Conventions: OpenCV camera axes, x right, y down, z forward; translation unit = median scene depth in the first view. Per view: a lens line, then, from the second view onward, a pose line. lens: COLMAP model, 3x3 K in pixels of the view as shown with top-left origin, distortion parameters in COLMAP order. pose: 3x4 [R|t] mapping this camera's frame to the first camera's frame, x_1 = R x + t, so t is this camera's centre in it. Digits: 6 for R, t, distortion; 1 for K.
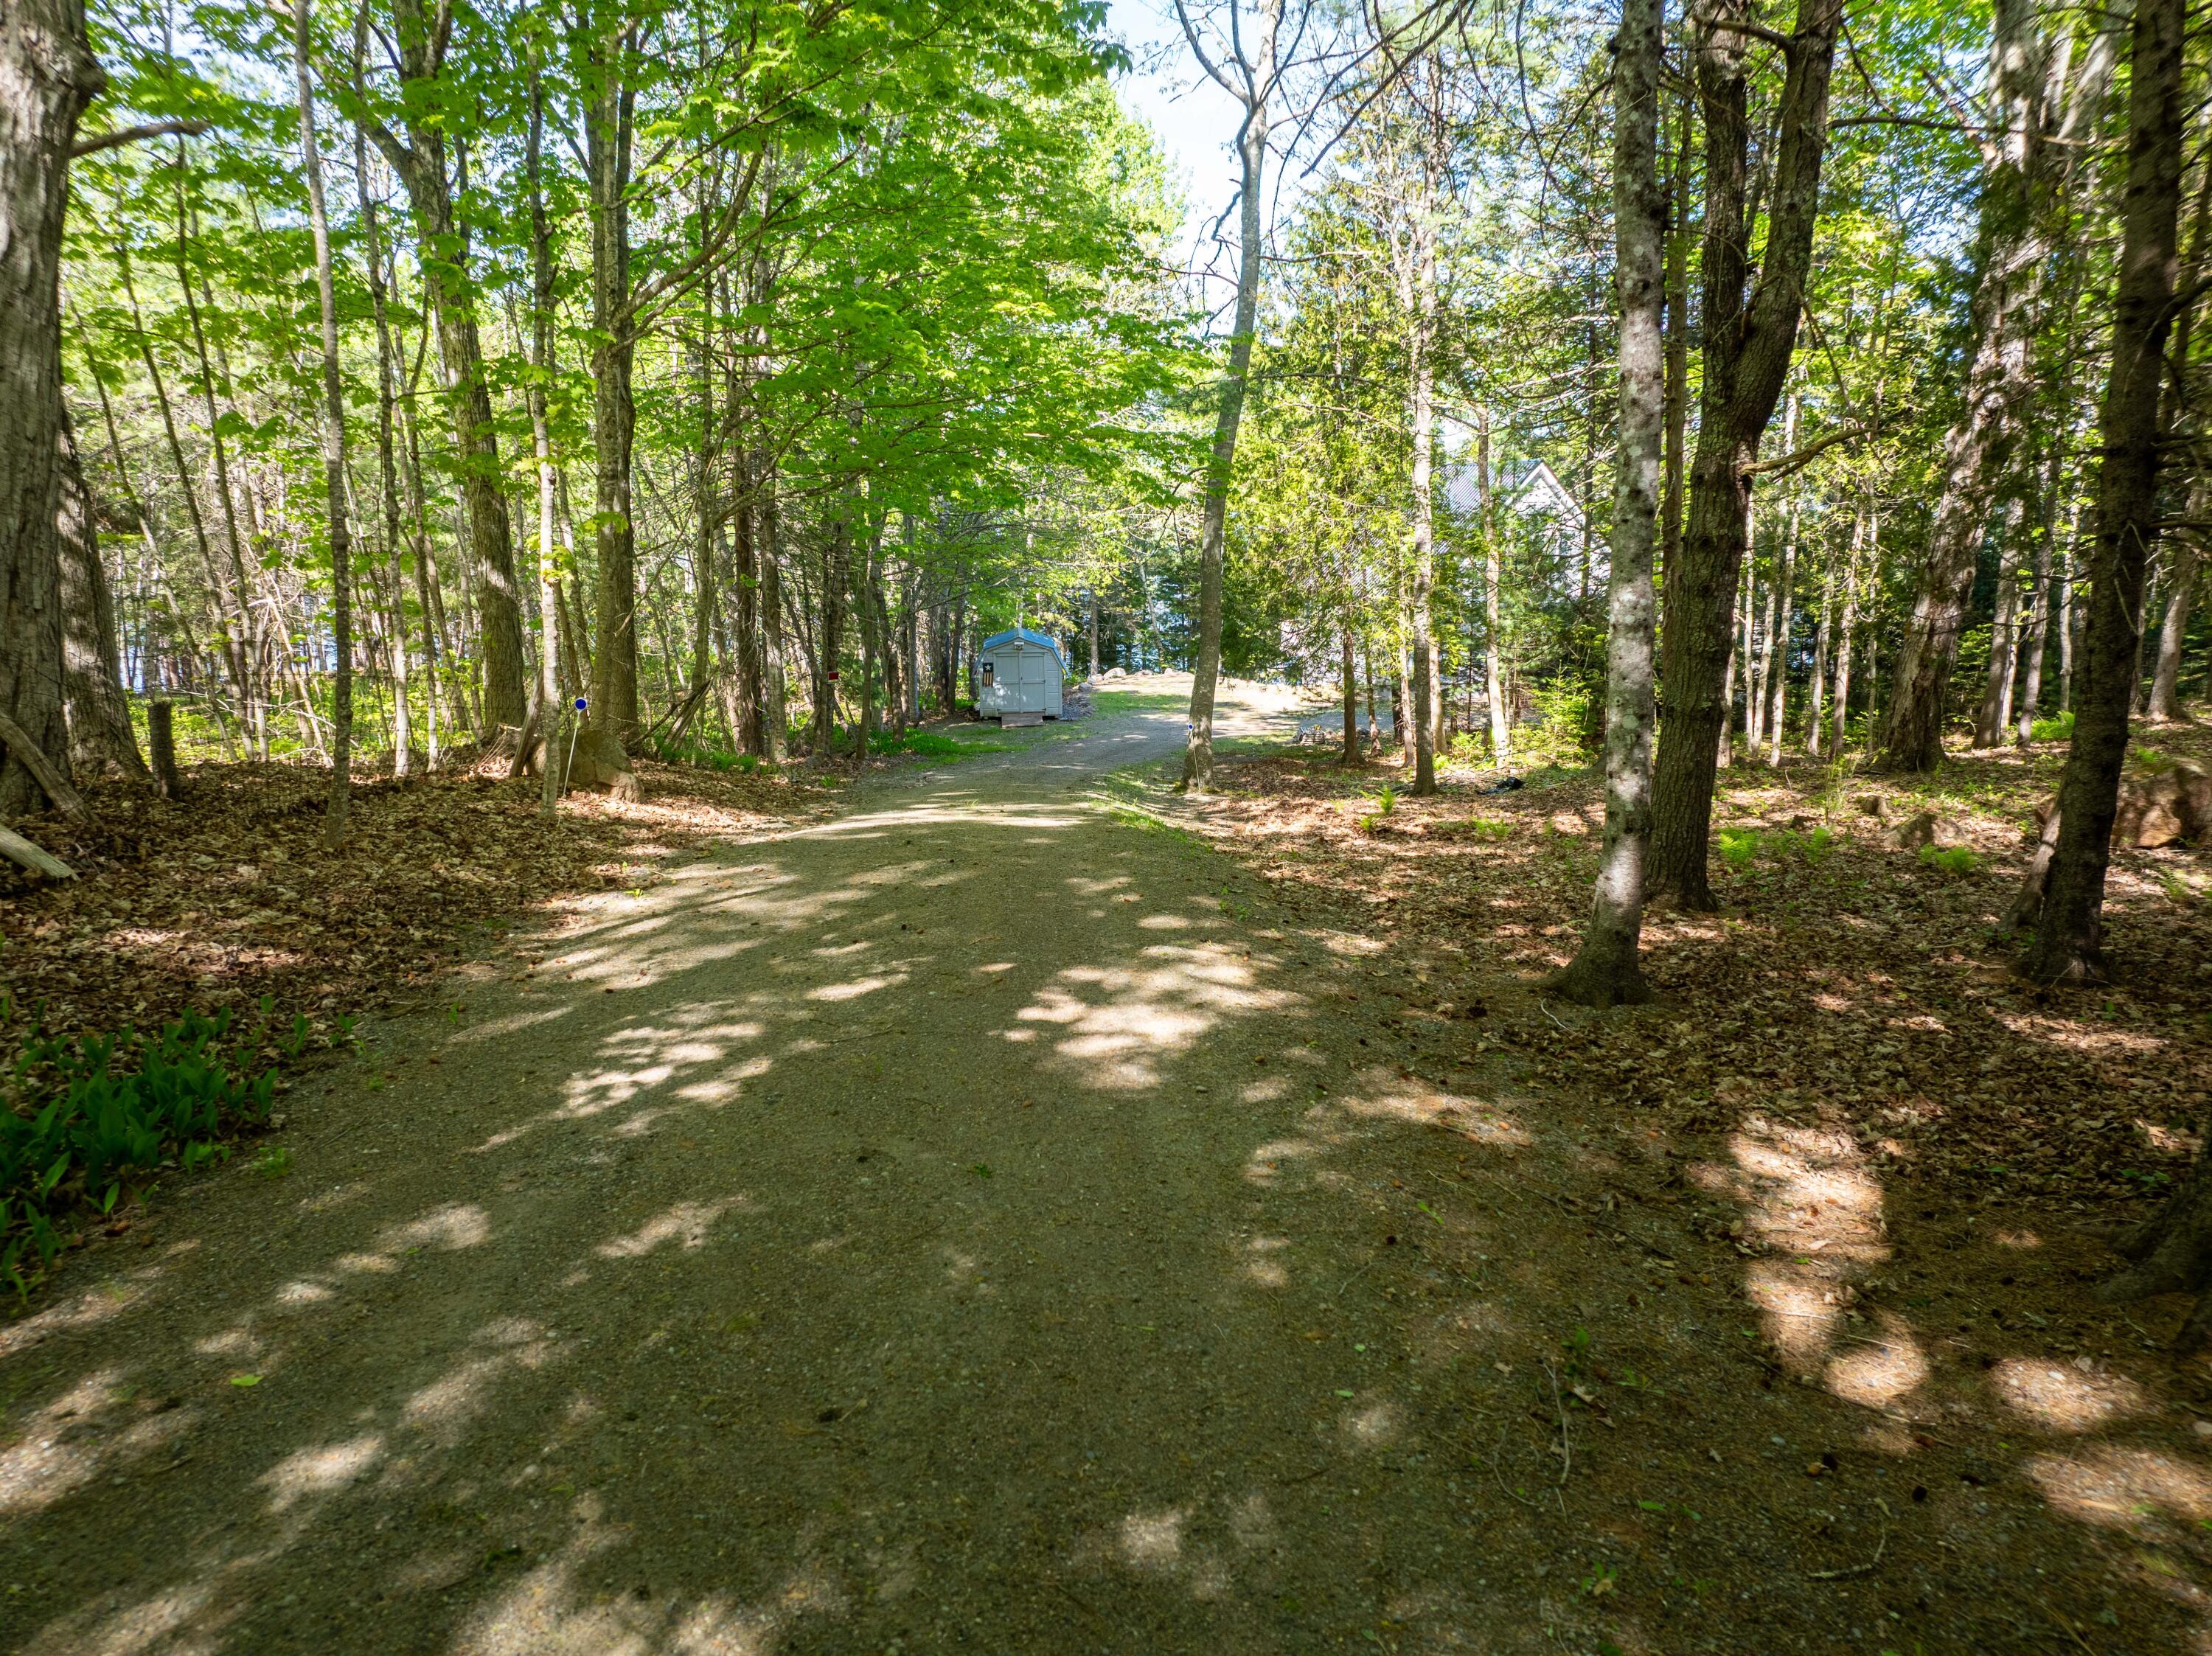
lens RADIAL K [[1537.9, 0, 1106.0], [0, 1537.9, 828.0], [0, 0, 1]] dist [-0.002952, -0.000950]
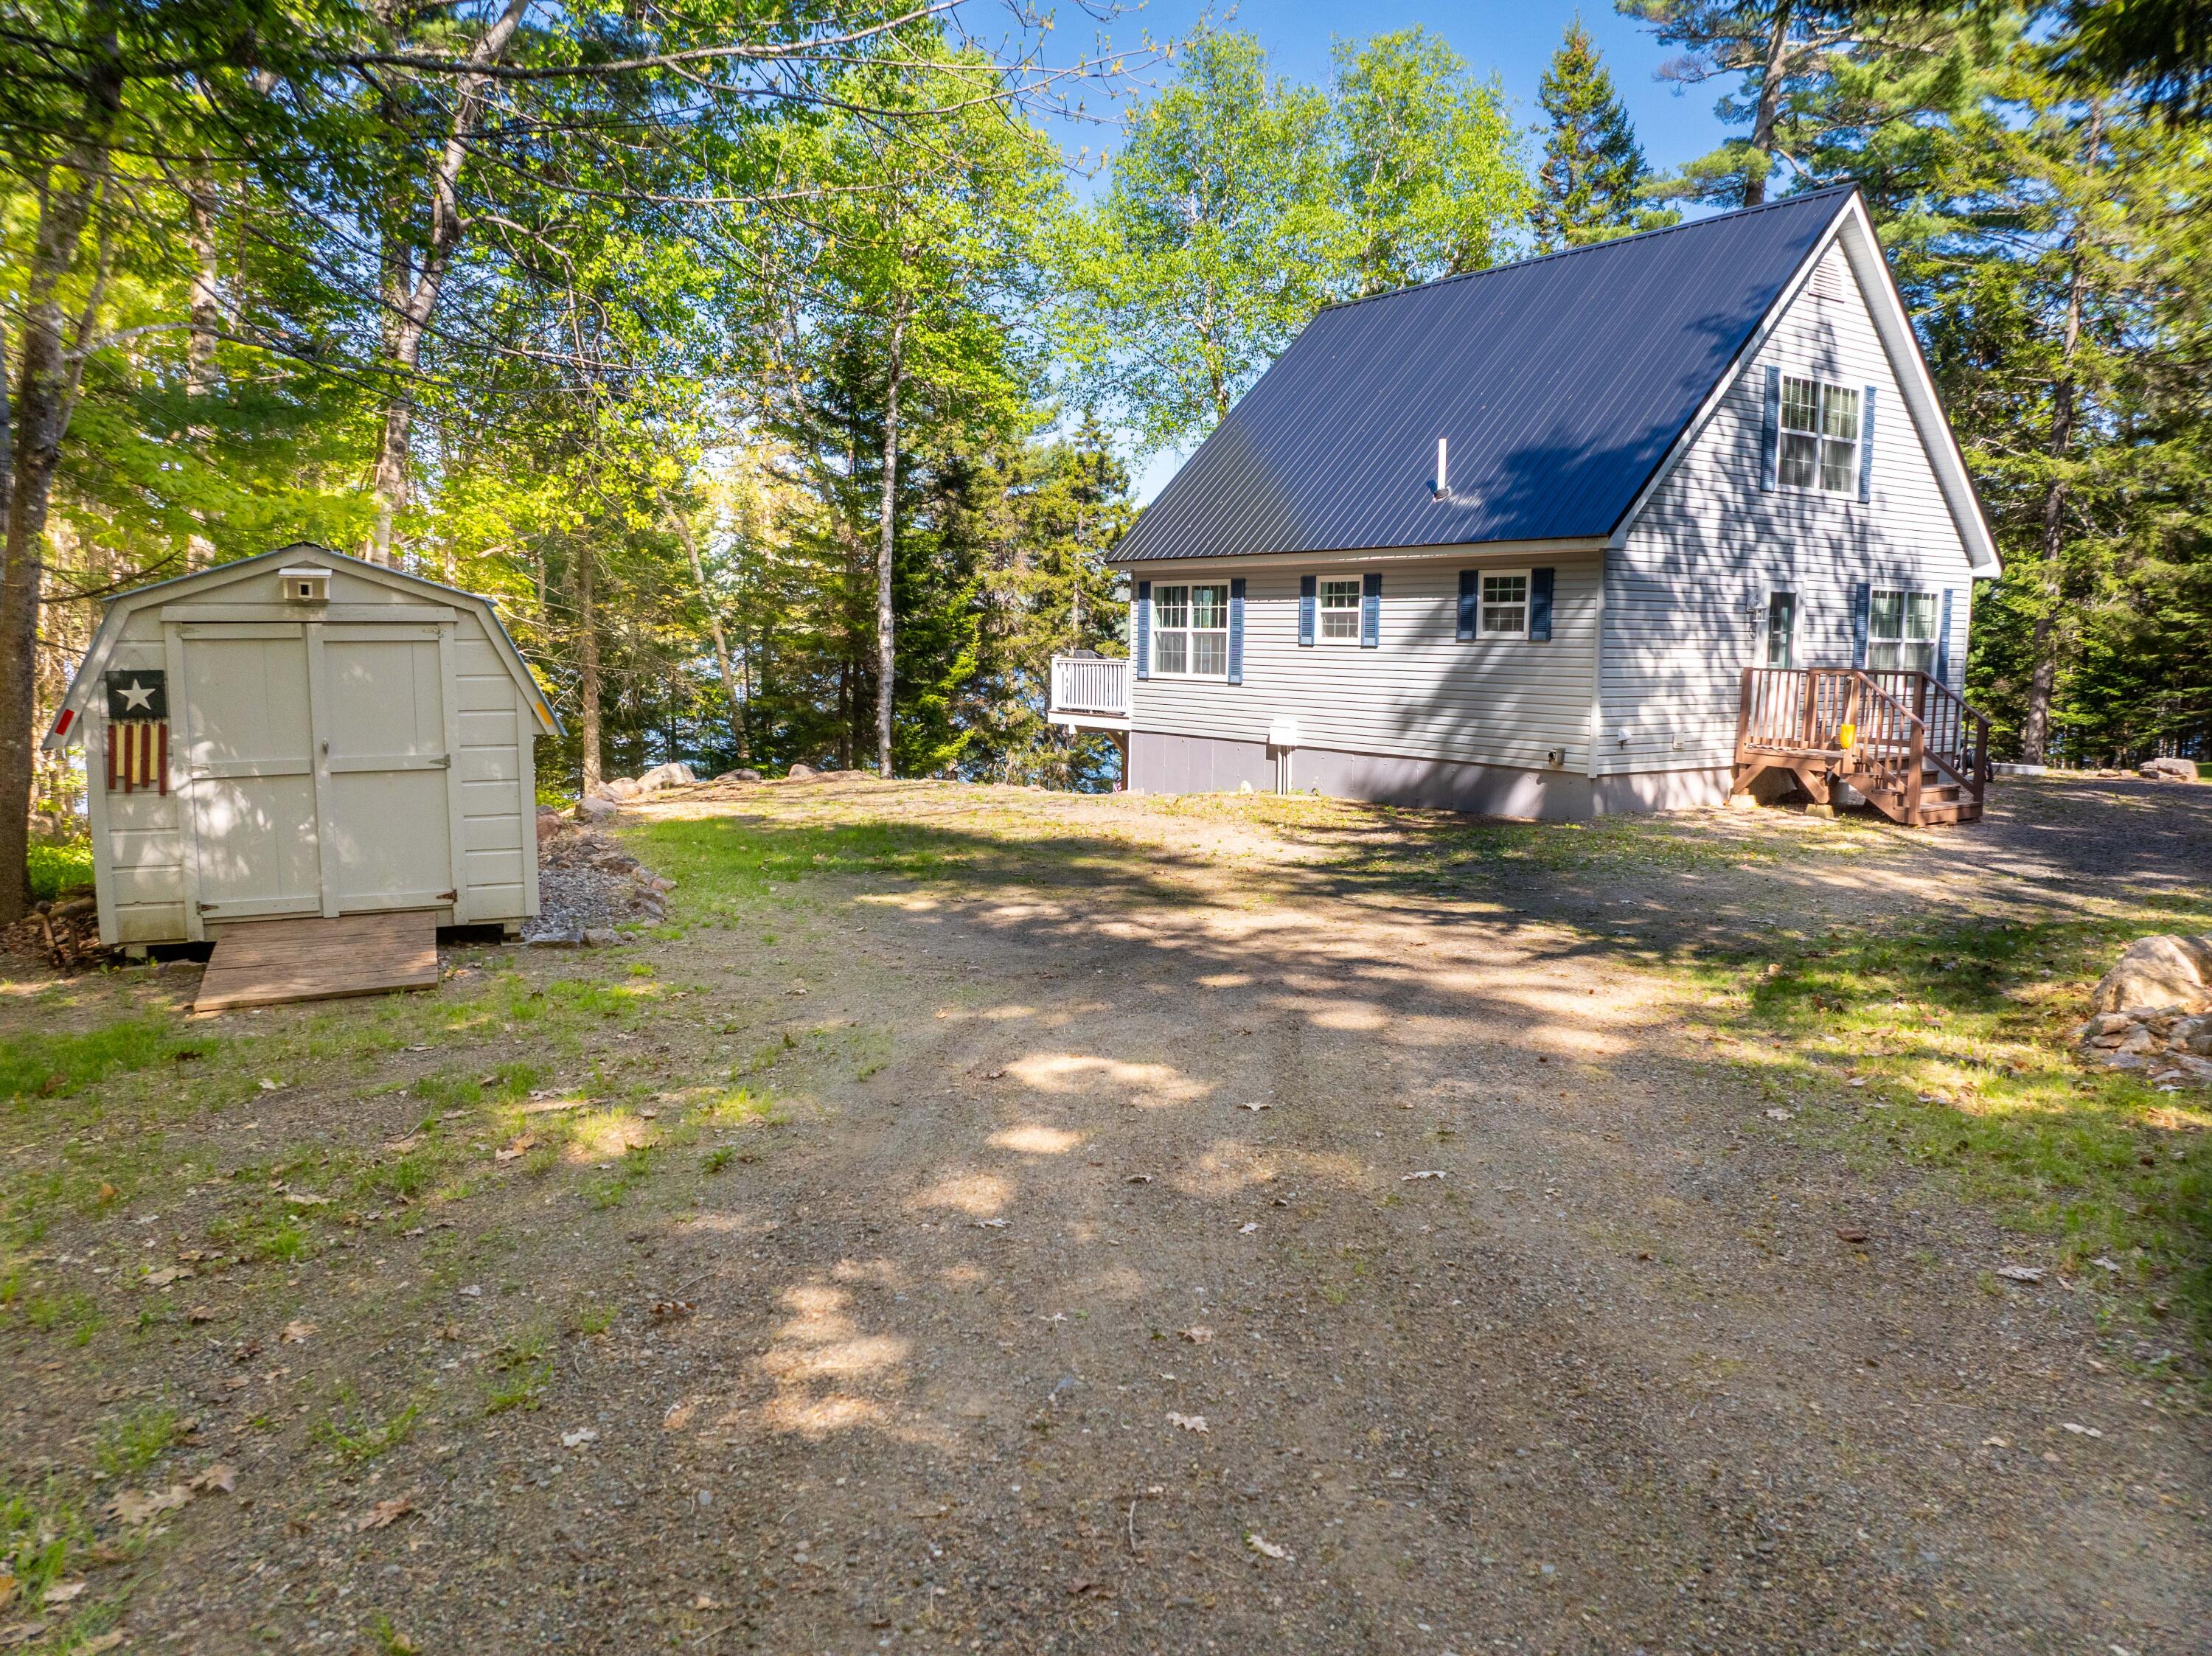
lens RADIAL K [[1496.5, 0, 1106.0], [0, 1496.5, 828.0], [0, 0, 1]] dist [-0.002446, -0.000394]
pose [[0.937988, -0.030162, 0.345354, -0.021084], [0.062181, 0.994690, -0.082012, -0.051633], [-0.341046, 0.098400, 0.934882, 0.631215]]
